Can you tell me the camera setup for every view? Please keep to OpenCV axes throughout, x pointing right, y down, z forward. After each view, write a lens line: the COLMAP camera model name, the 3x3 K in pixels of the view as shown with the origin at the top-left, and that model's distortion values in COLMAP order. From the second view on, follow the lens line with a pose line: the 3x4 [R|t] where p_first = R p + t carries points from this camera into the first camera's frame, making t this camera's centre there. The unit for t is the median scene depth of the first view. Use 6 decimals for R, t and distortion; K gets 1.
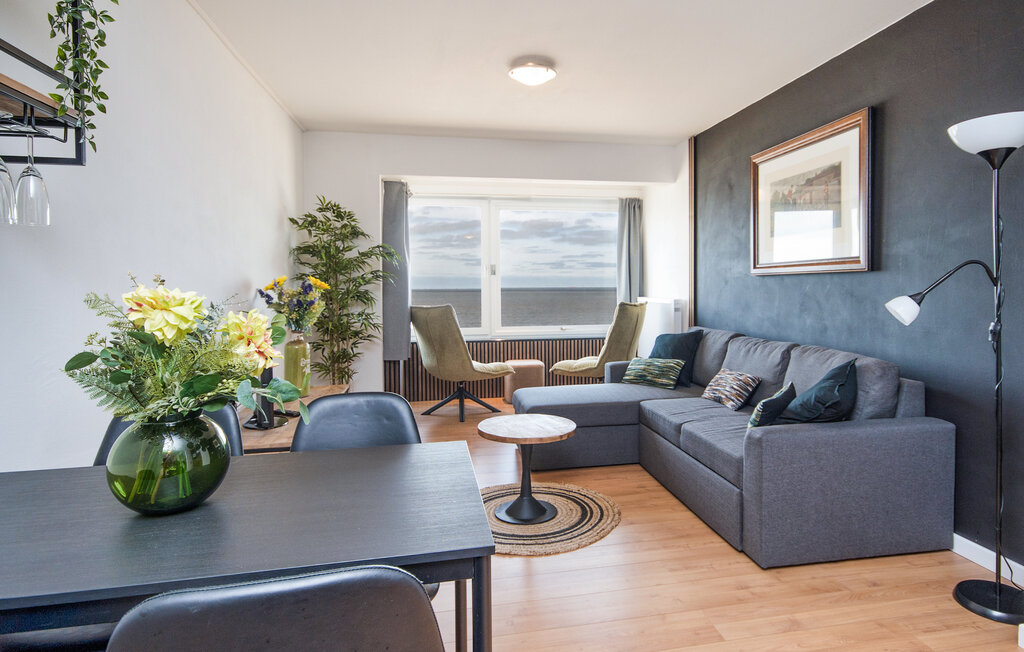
lens RADIAL K [[612.3, 0, 513.6], [0, 612.3, 297.6], [0, 0, 1]] dist [0.001432, 0.000305]
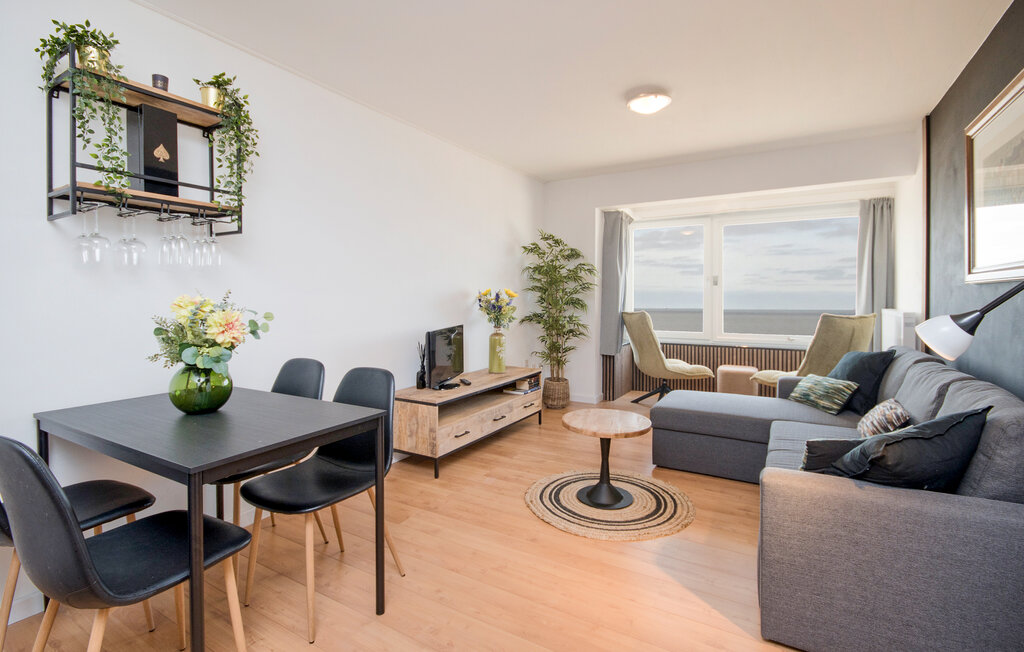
lens RADIAL K [[472.9, 0, 505.9], [0, 472.9, 298.8], [0, 0, 1]] dist [-0.001108, 0.000067]
pose [[0.739008, 0.009119, -0.673635, 0.343439], [-0.015448, 0.999875, -0.003412, -0.006138], [0.673519, 0.012928, 0.739057, 0.169363]]
